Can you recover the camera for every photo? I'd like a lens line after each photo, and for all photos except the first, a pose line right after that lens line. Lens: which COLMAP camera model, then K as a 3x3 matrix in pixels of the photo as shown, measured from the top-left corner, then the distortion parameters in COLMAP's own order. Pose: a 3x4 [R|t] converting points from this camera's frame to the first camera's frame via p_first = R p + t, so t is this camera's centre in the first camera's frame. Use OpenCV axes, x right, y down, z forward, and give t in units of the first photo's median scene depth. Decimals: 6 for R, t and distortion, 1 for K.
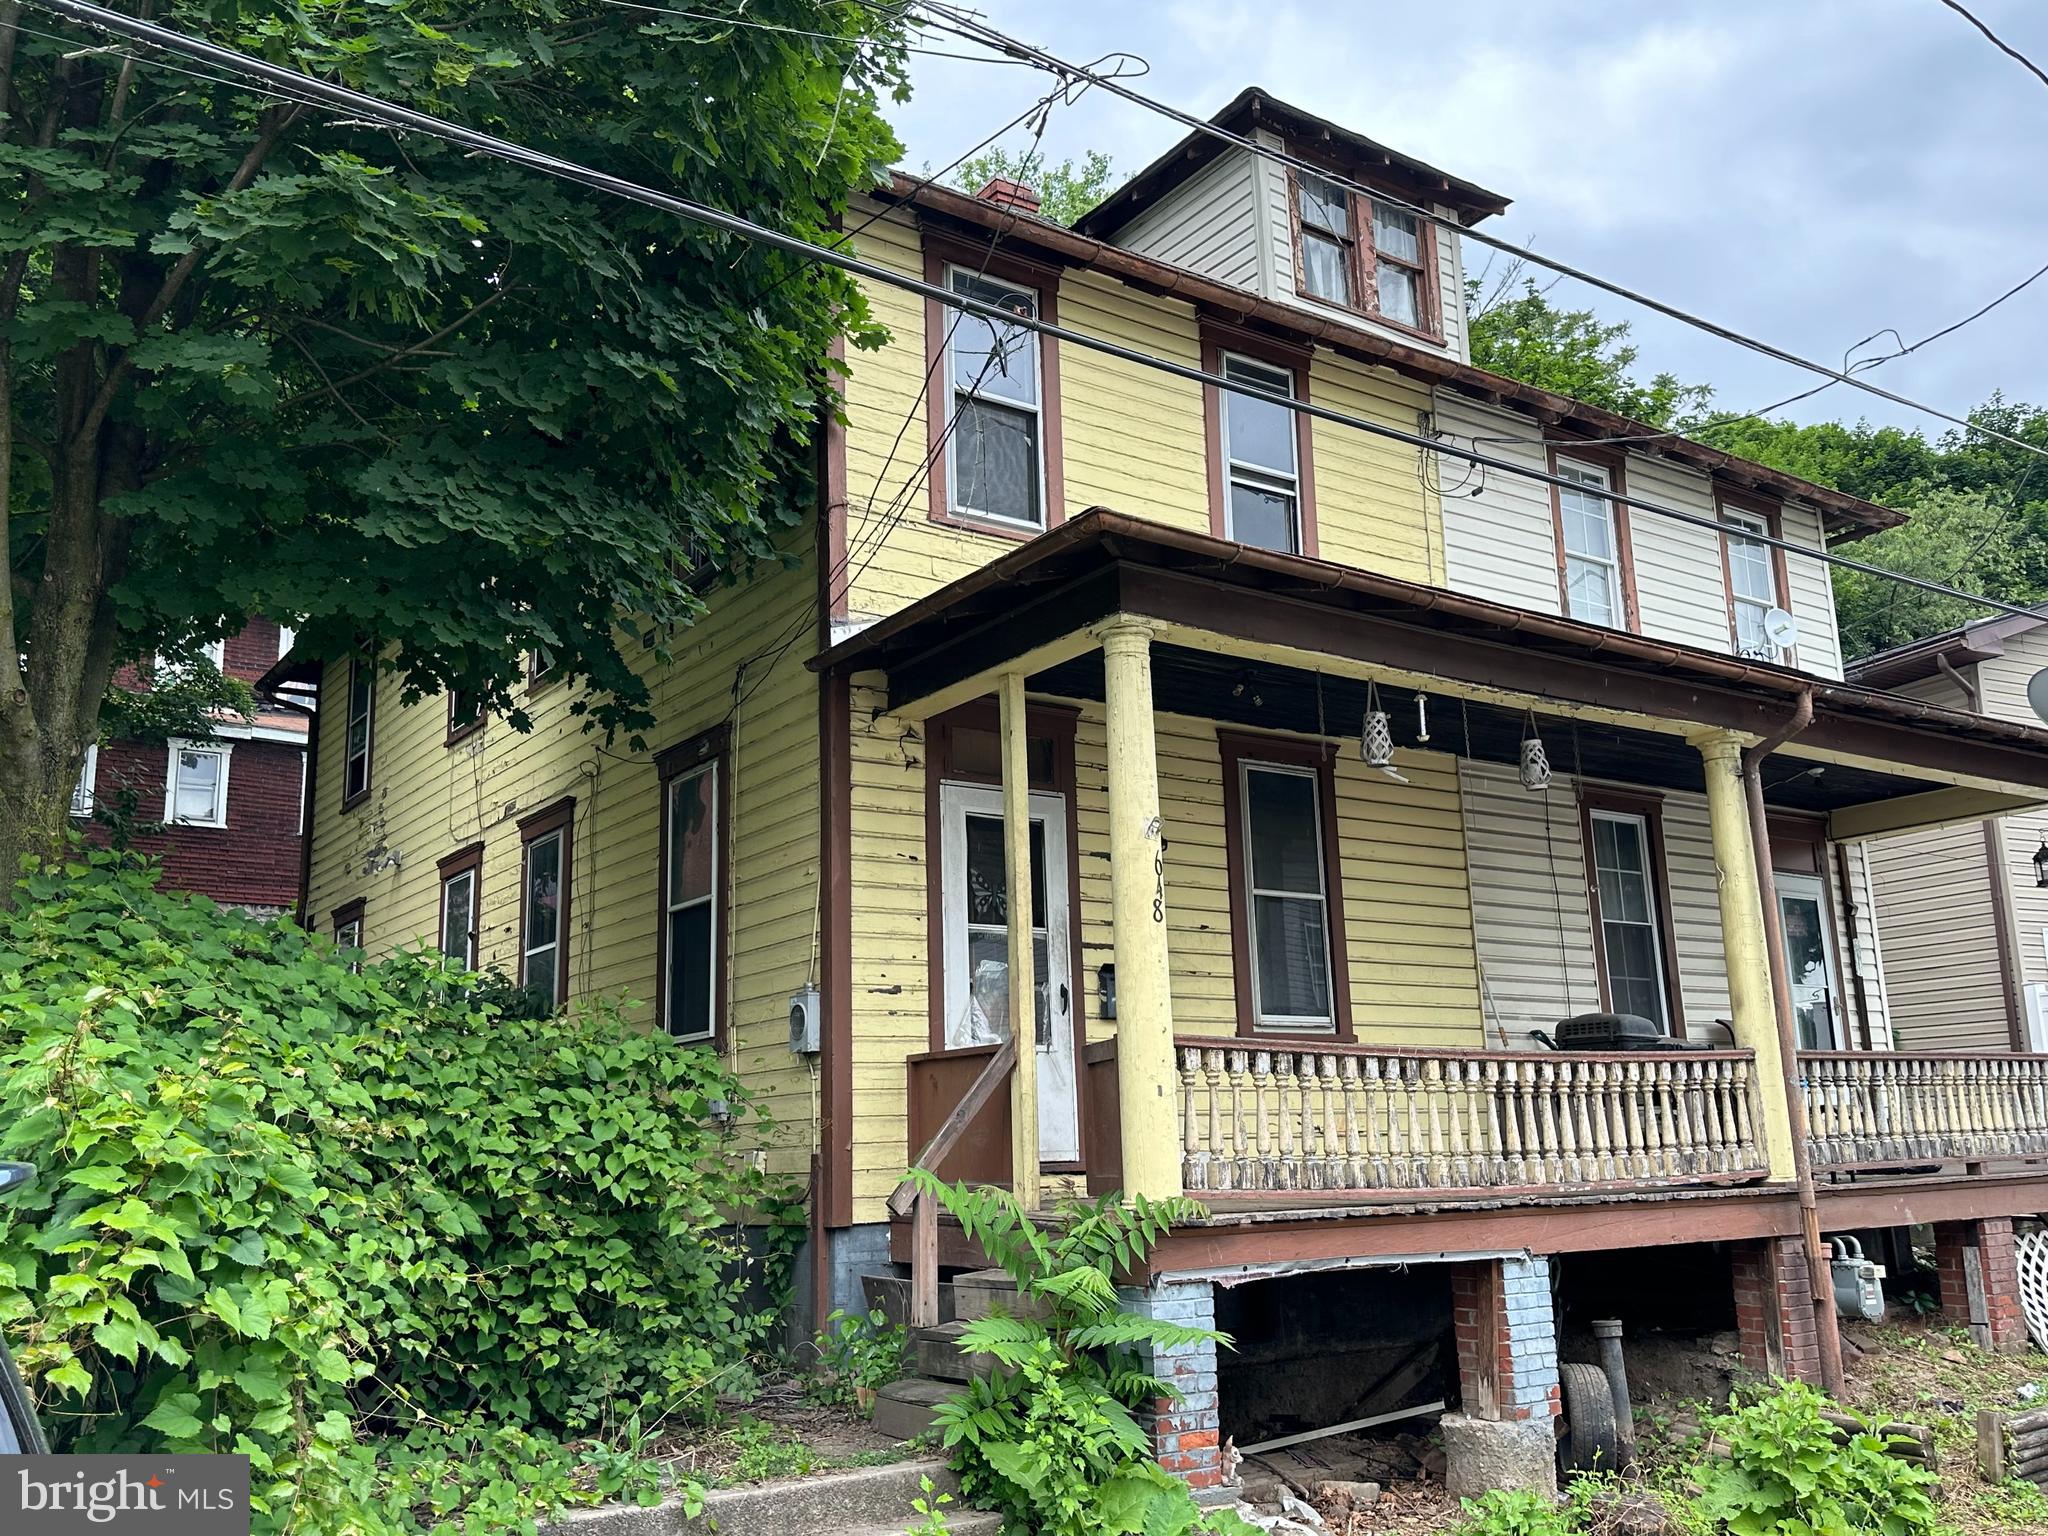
lens RADIAL K [[1753.1, 0, 1027.6], [0, 1753.1, 756.4], [0, 0, 1]] dist [0.064213, -0.095328]
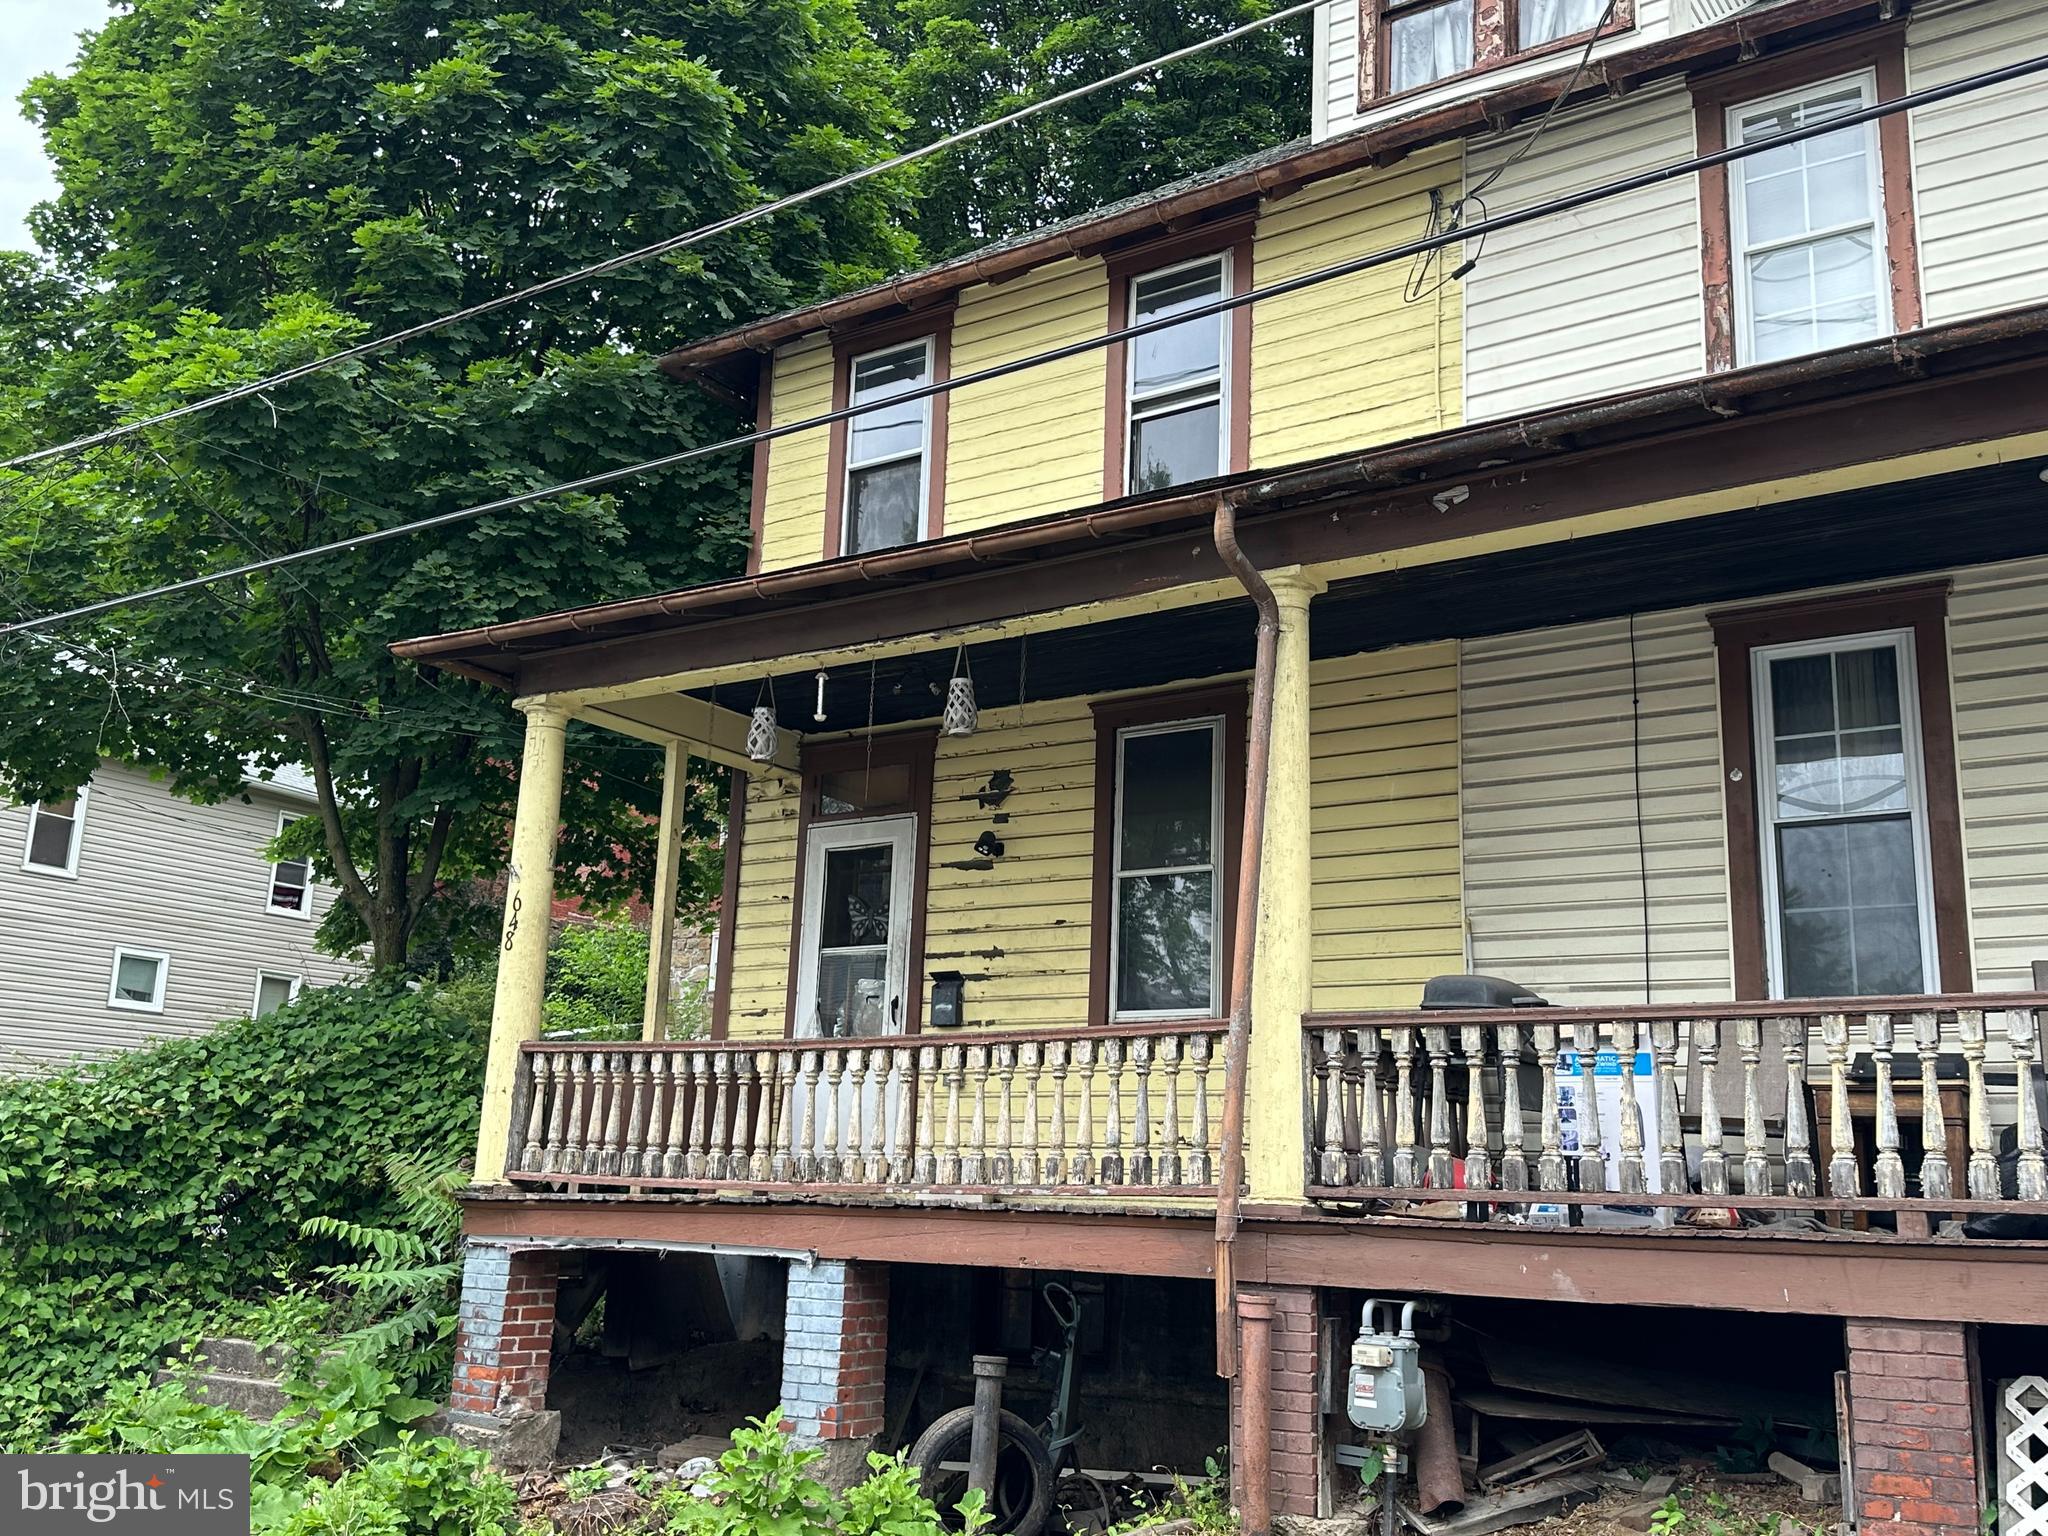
lens RADIAL K [[1927.5, 0, 1029.9], [0, 1927.5, 763.8], [0, 0, 1]] dist [0.053216, 0.000000]
pose [[0.357551, -0.177896, -0.916793, 1.107201], [0.163909, 0.978405, -0.125927, 0.149118], [0.919397, -0.105245, 0.378988, 0.636792]]
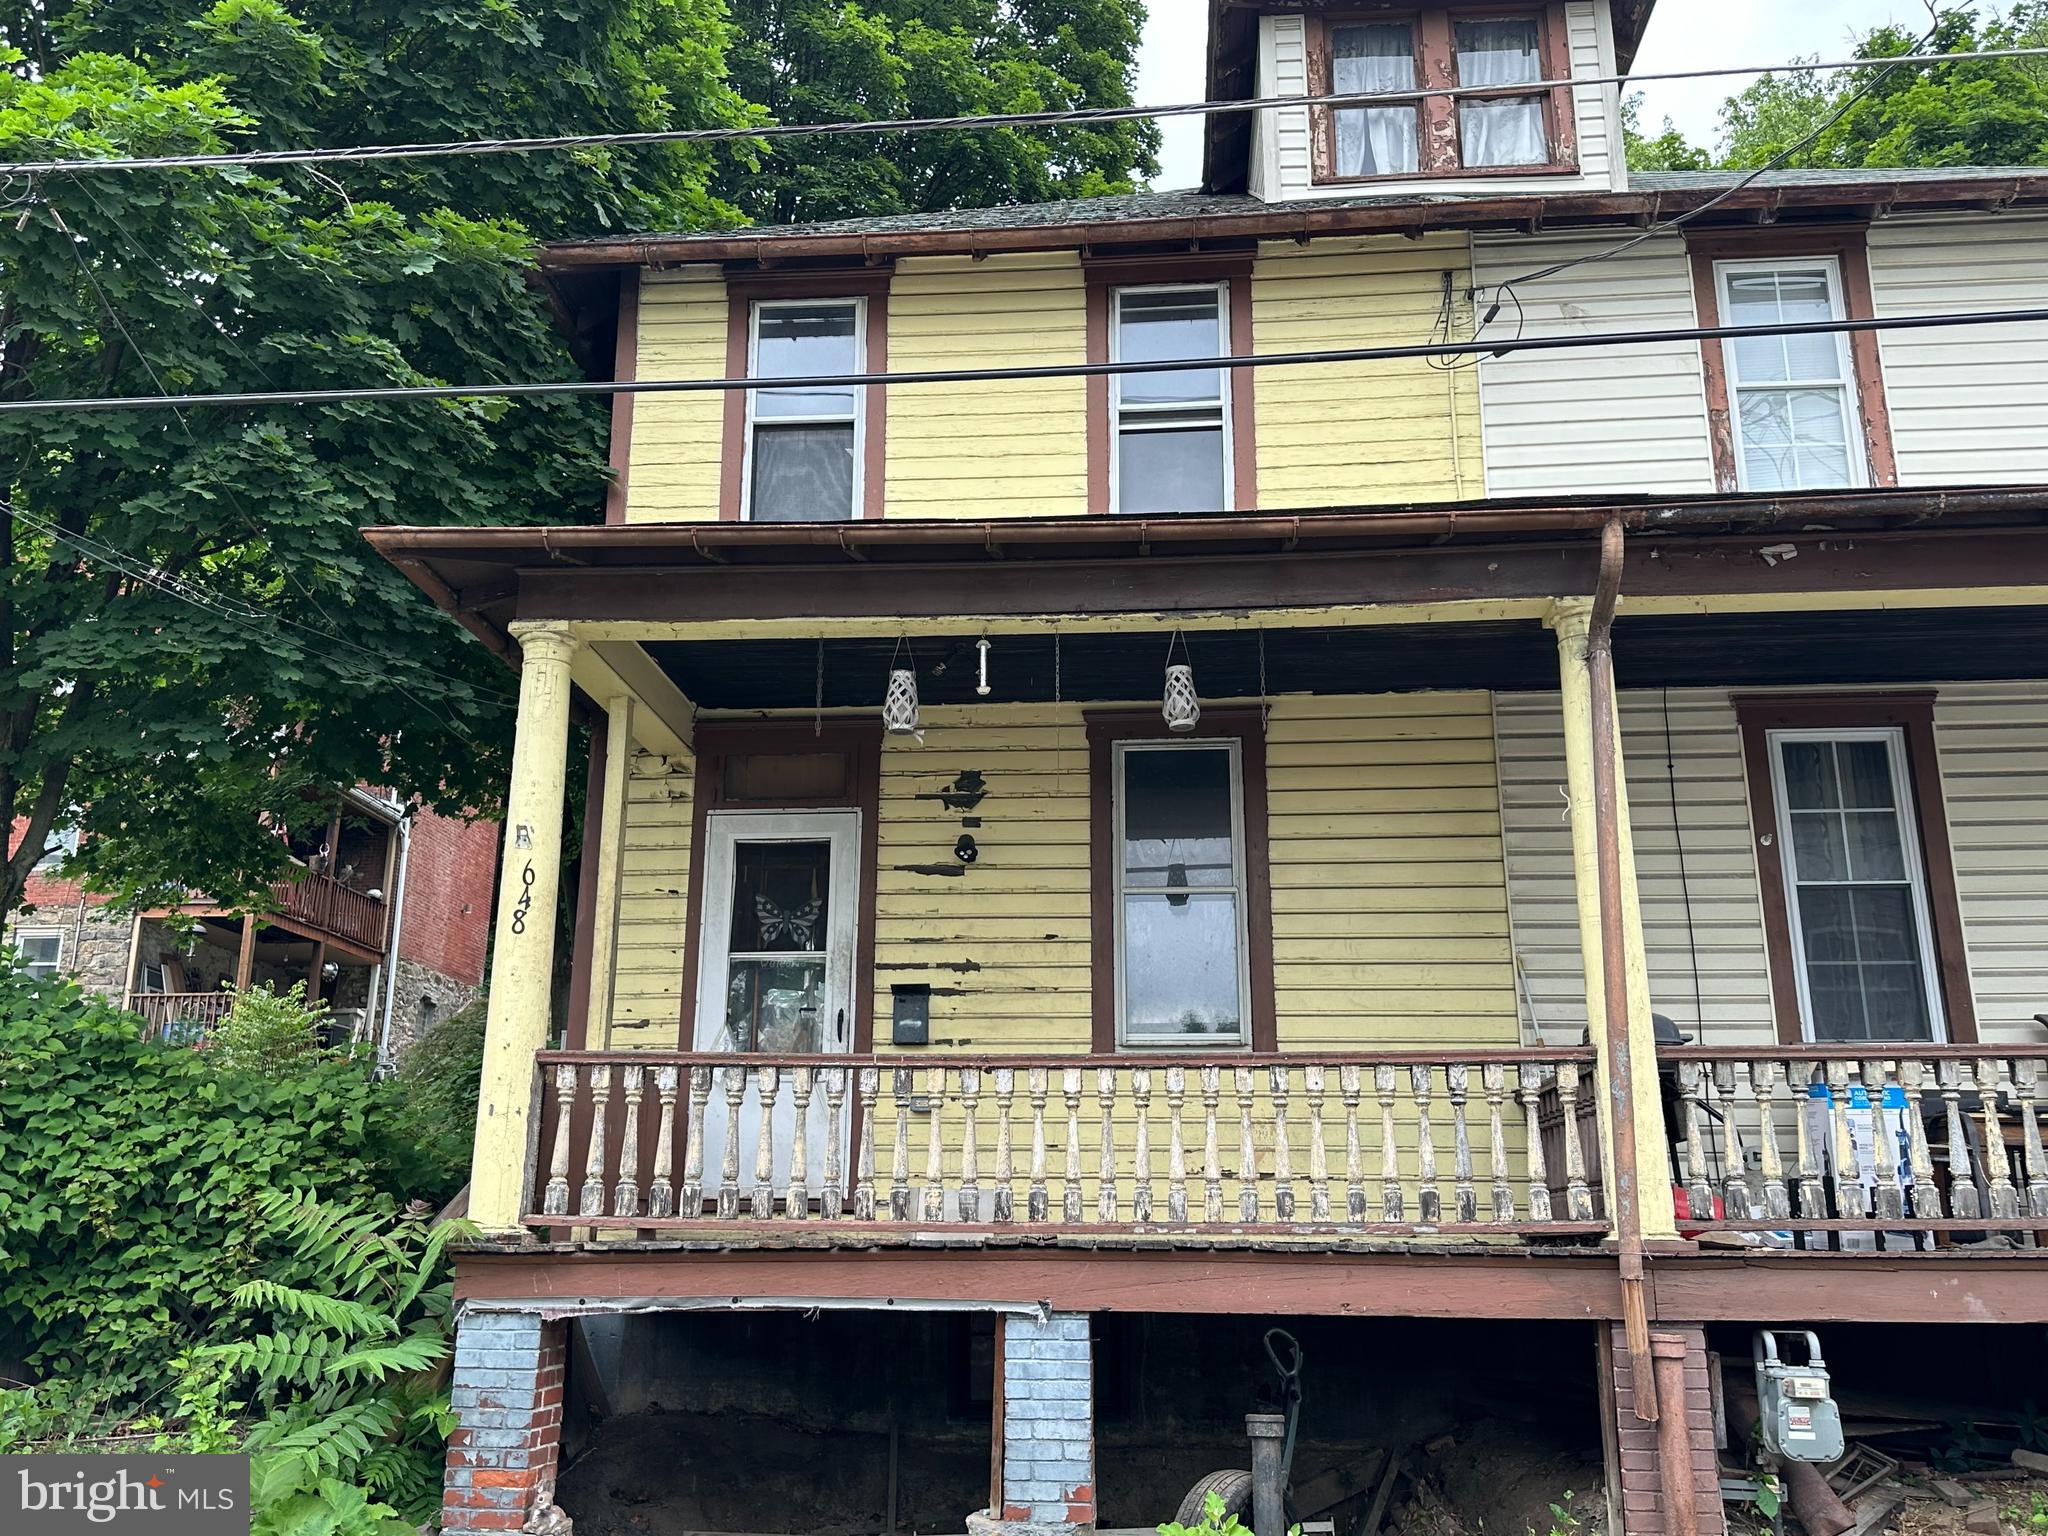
lens RADIAL K [[1753.1, 0, 1018.2], [0, 1753.1, 760.6], [0, 0, 1]] dist [0.064213, -0.095328]
pose [[0.767829, -0.145474, -0.623919, 0.685837], [0.116824, 0.989343, -0.086906, 0.088897], [0.629913, -0.006160, 0.776641, 0.321299]]
